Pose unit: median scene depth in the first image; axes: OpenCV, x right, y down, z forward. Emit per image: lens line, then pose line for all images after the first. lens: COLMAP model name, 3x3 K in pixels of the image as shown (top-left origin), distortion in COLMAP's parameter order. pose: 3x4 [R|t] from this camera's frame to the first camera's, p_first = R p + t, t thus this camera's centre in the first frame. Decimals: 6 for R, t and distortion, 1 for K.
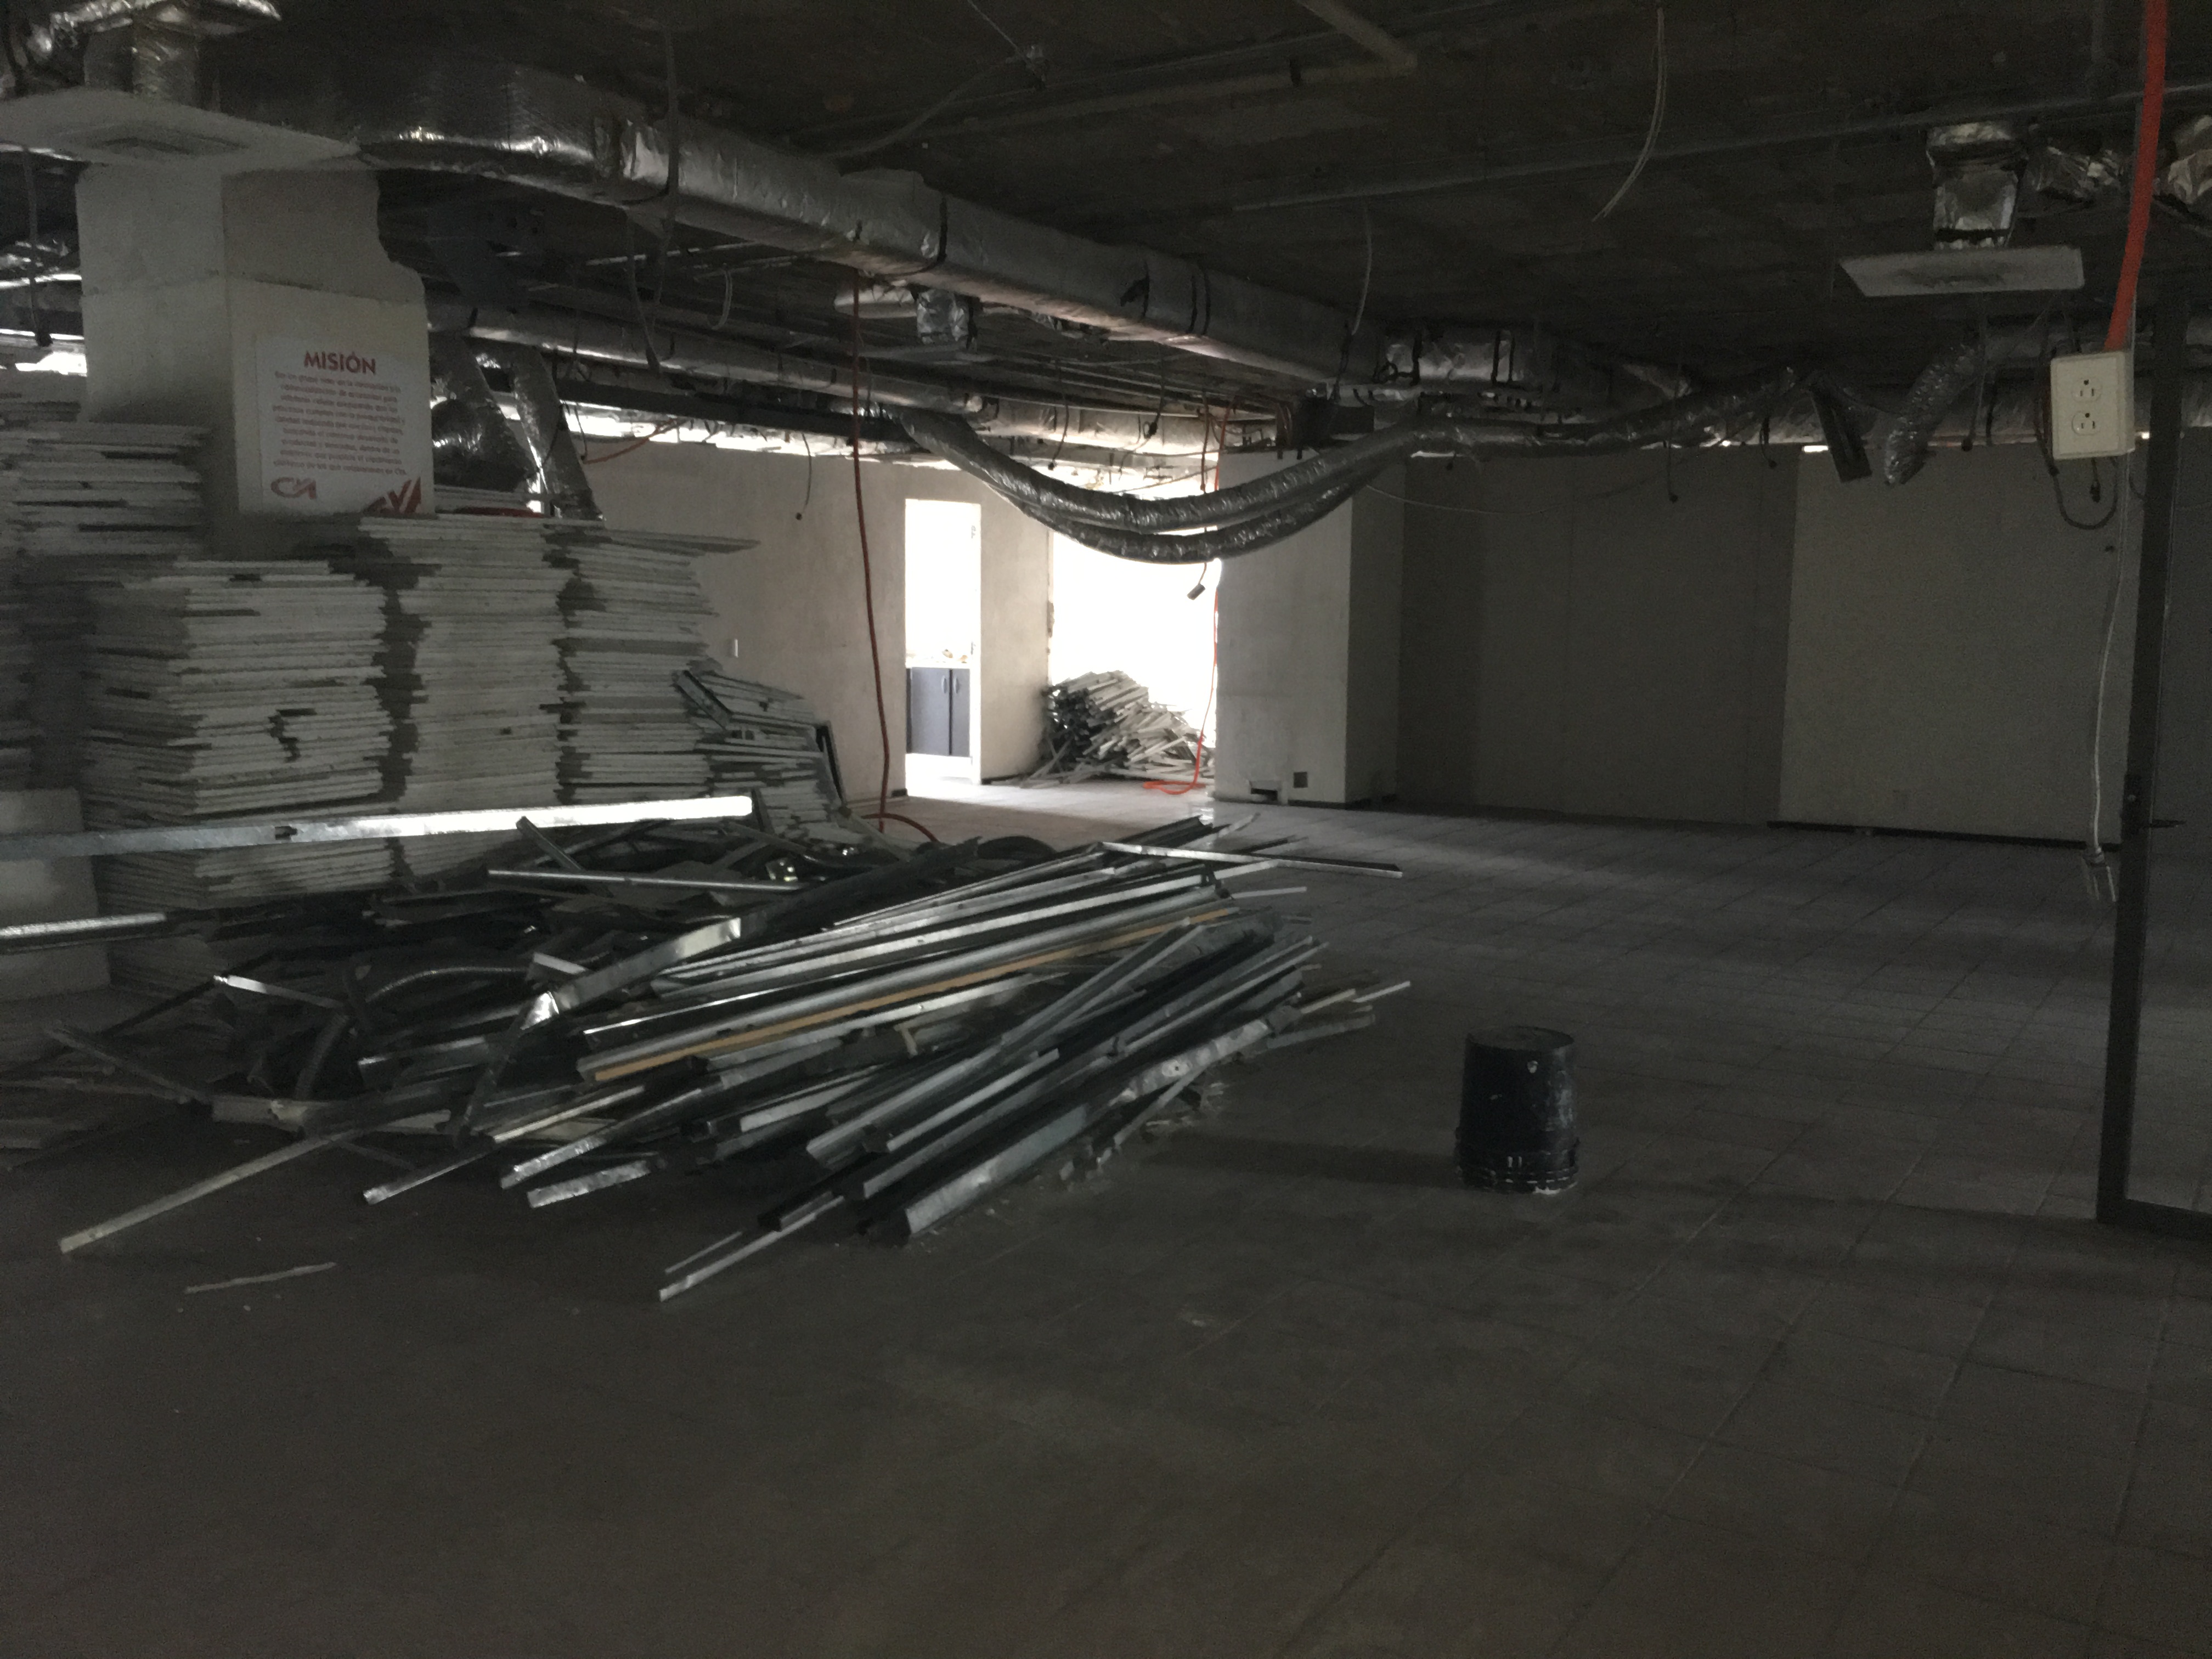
lens RADIAL K [[1855.4, 0, 1107.5], [0, 1855.4, 833.1], [0, 0, 1]] dist [0.015511, -0.010639]
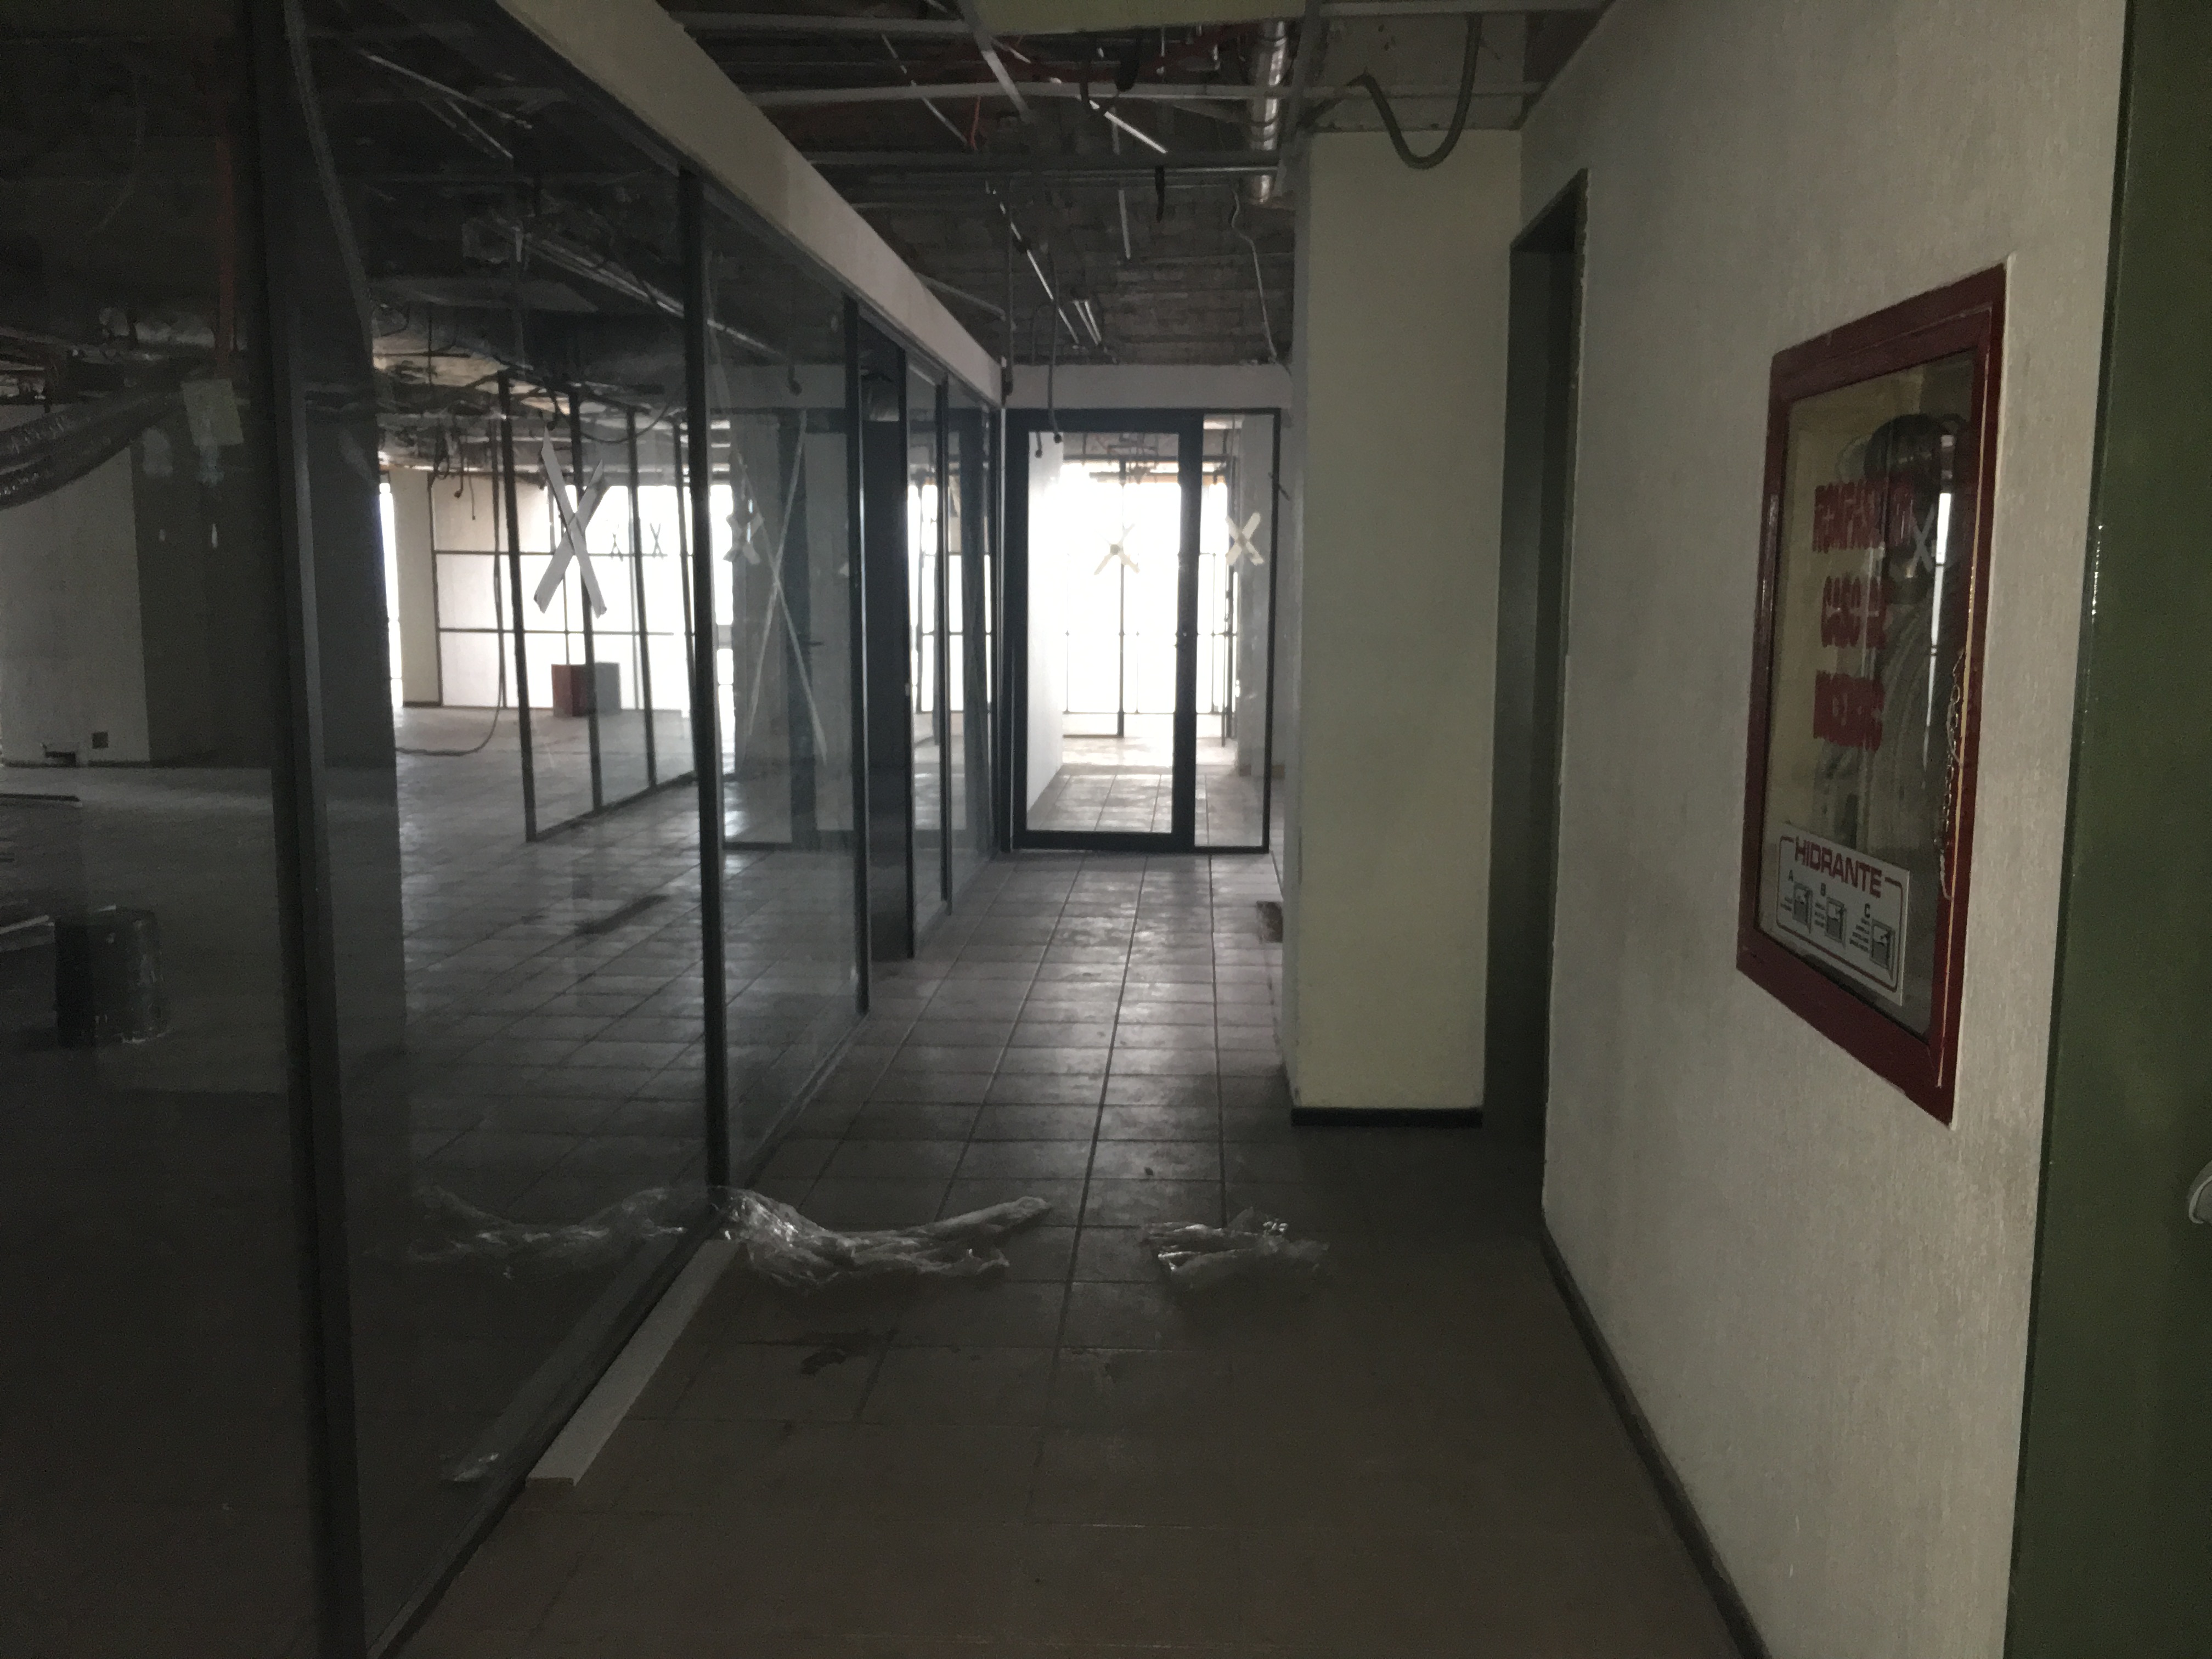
lens RADIAL K [[1855.4, 0, 1107.1], [0, 1855.4, 822.2], [0, 0, 1]] dist [0.015511, -0.010639]
pose [[0.861042, -0.071715, 0.503452, 0.076349], [0.065432, 0.997401, 0.030171, 0.023771], [-0.504307, 0.006963, 0.863496, -0.148648]]
